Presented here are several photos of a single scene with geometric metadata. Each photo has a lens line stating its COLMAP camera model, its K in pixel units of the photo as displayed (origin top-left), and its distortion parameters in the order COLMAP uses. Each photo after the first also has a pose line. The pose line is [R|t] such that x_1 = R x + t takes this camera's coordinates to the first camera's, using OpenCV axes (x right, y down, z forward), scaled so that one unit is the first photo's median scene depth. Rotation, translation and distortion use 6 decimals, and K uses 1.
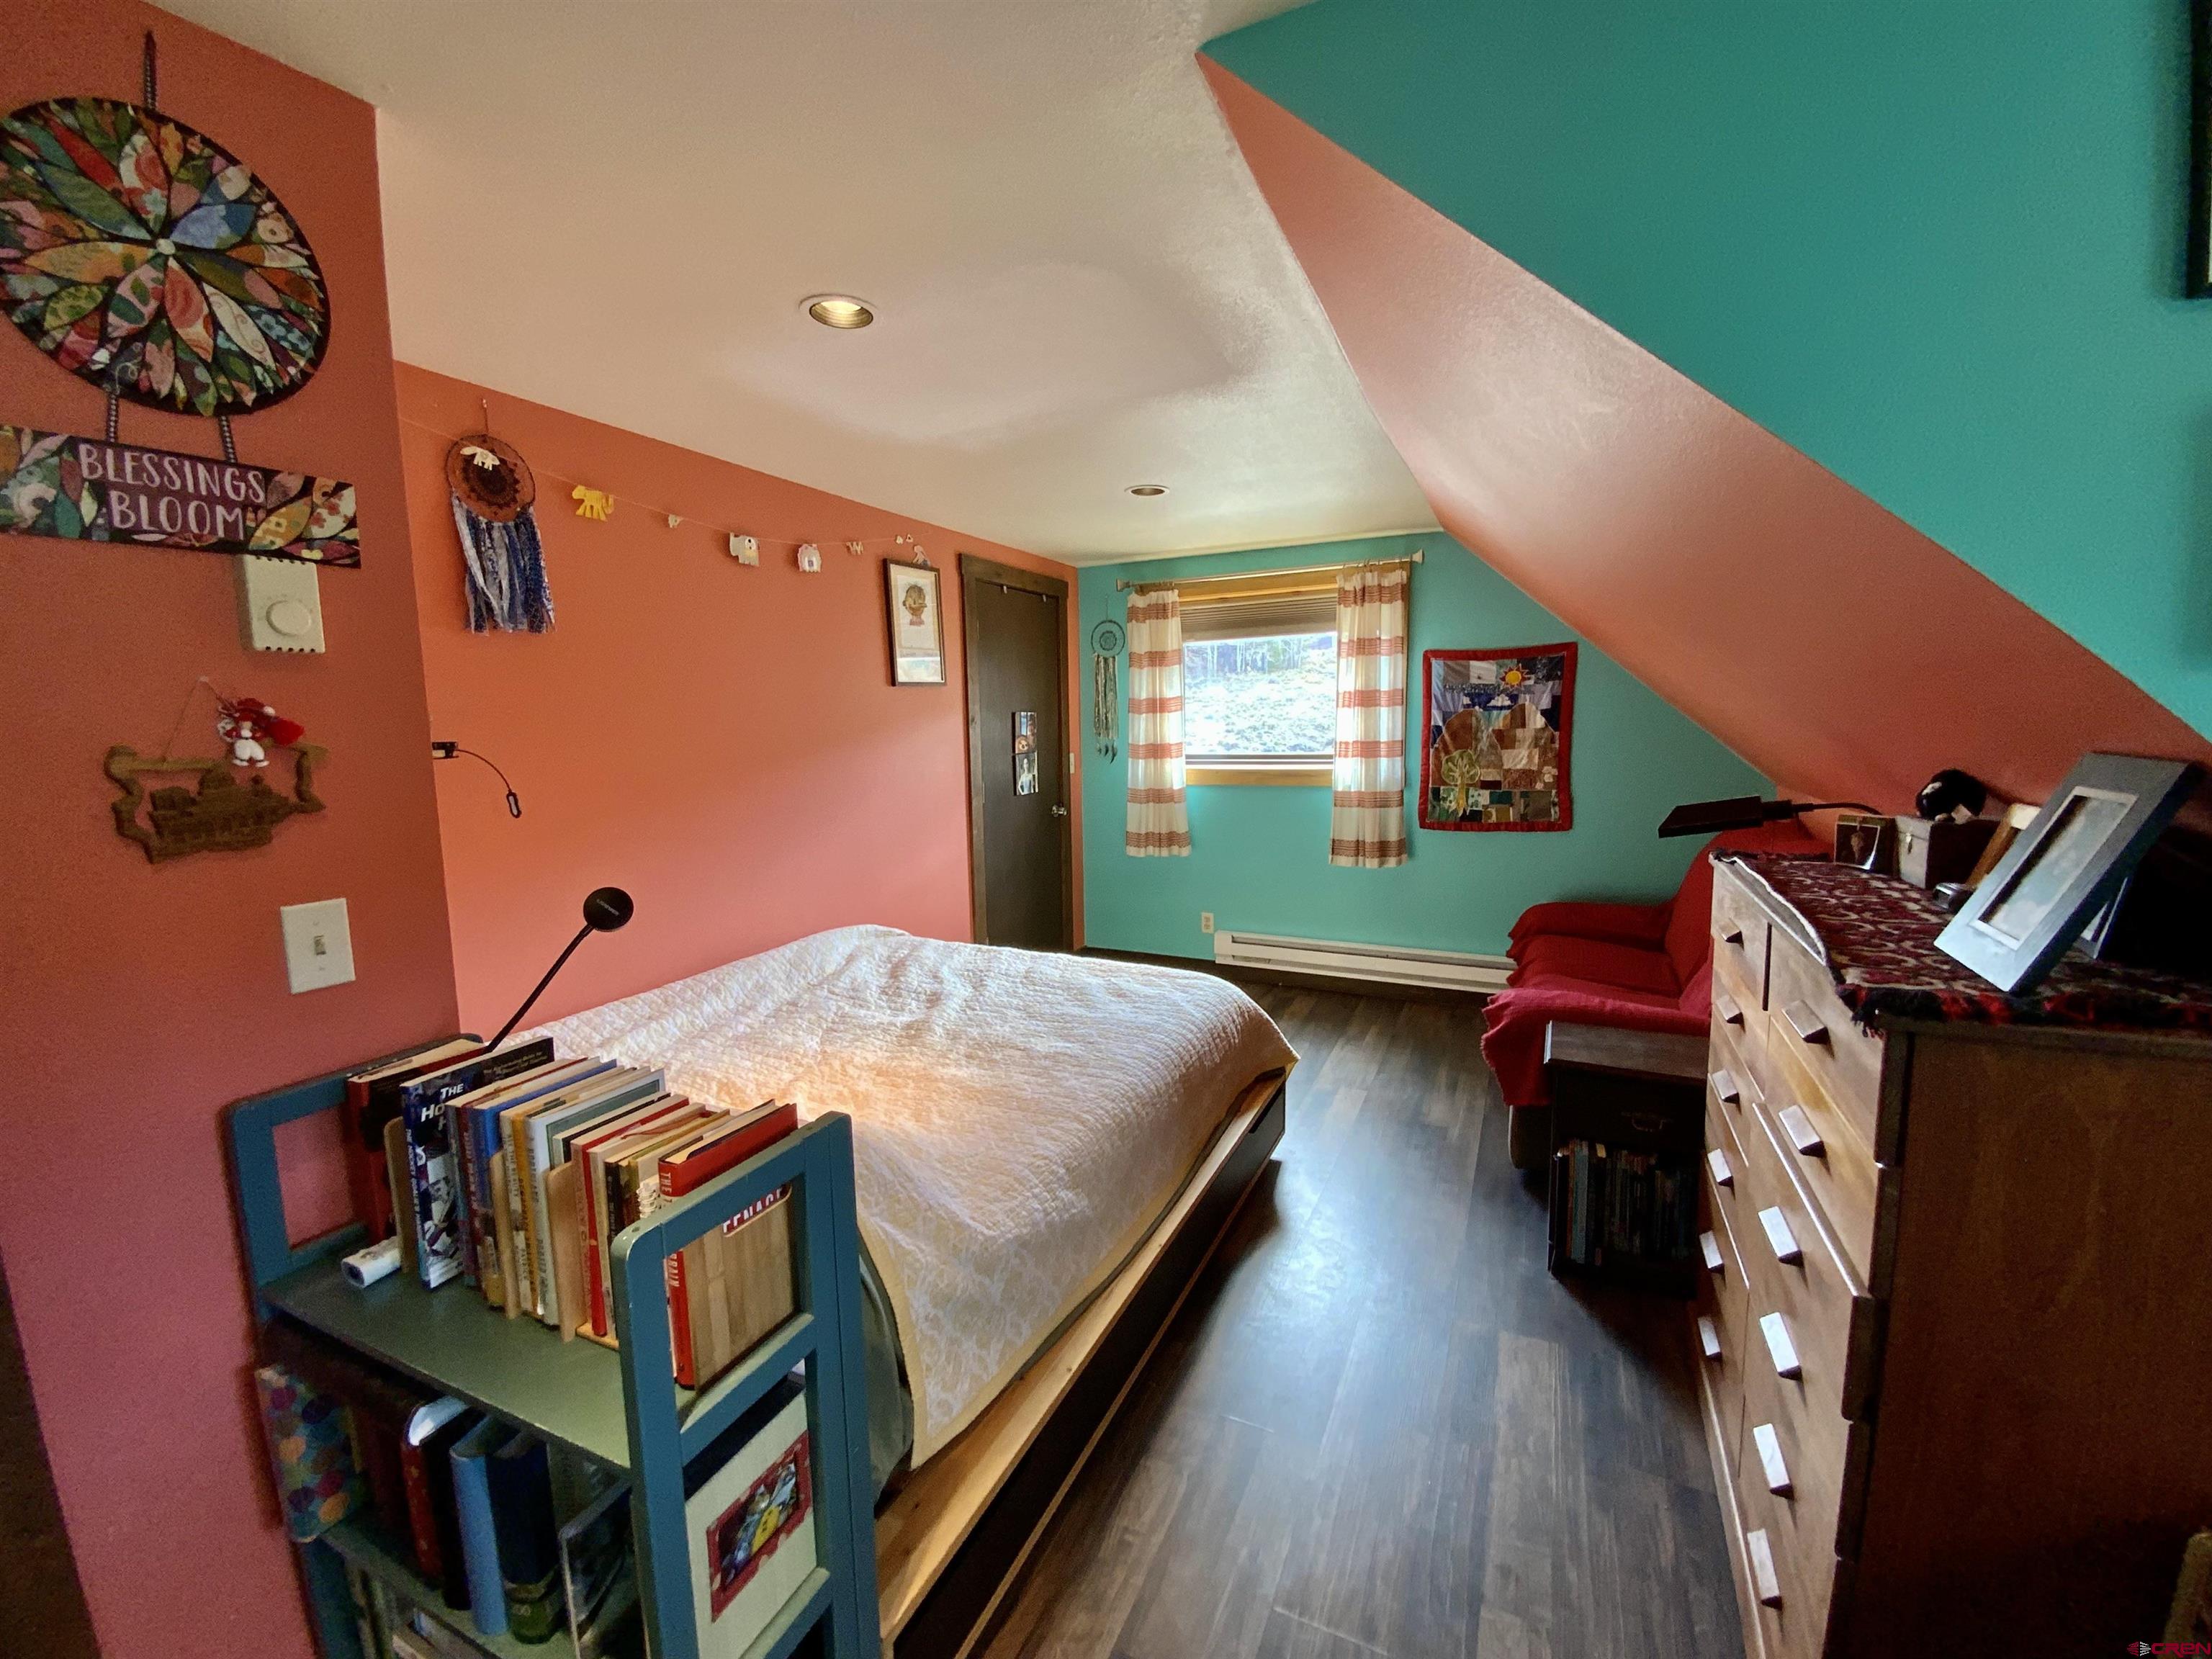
lens RADIAL K [[890.4, 0, 1110.9], [0, 890.4, 829.9], [0, 0, 1]] dist [0.024937, -0.022103]
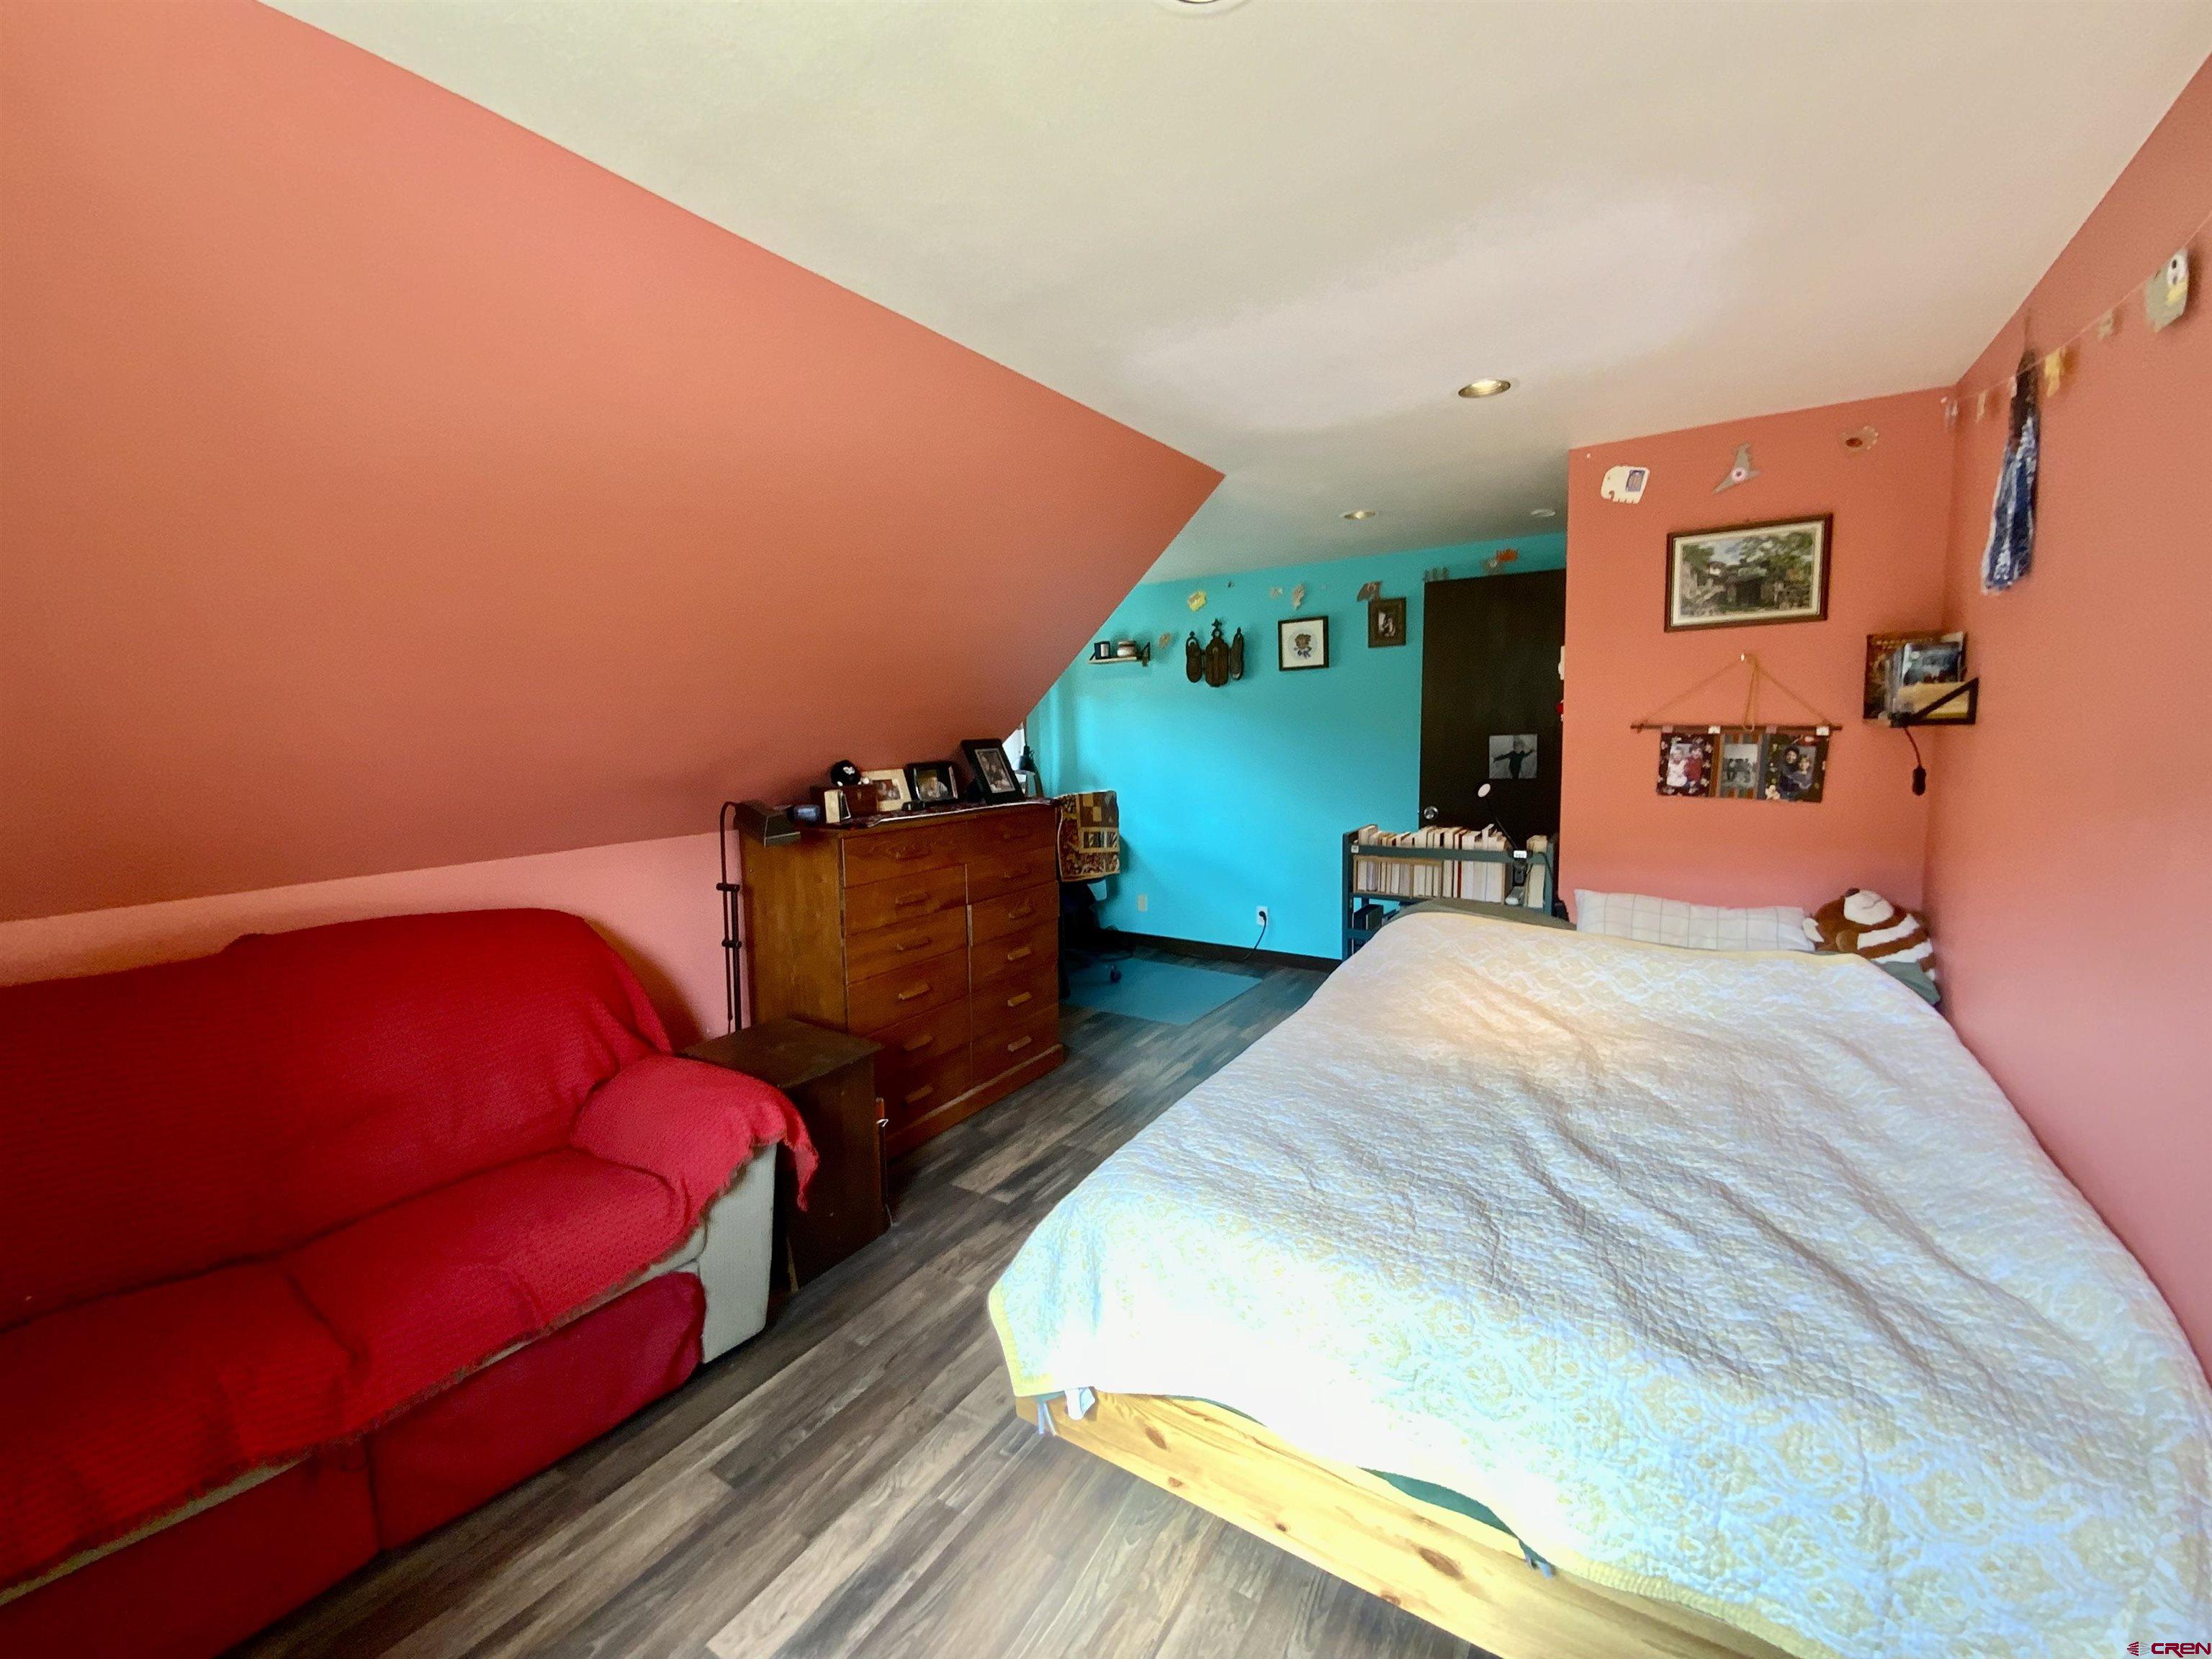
lens RADIAL K [[890.4, 0, 1110.9], [0, 890.4, 829.9], [0, 0, 1]] dist [0.024937, -0.022103]
pose [[-0.991605, 0.029935, 0.125790, 0.049839], [0.060432, 0.967336, 0.246188, -0.212075], [-0.114312, 0.251723, -0.961025, 1.669788]]
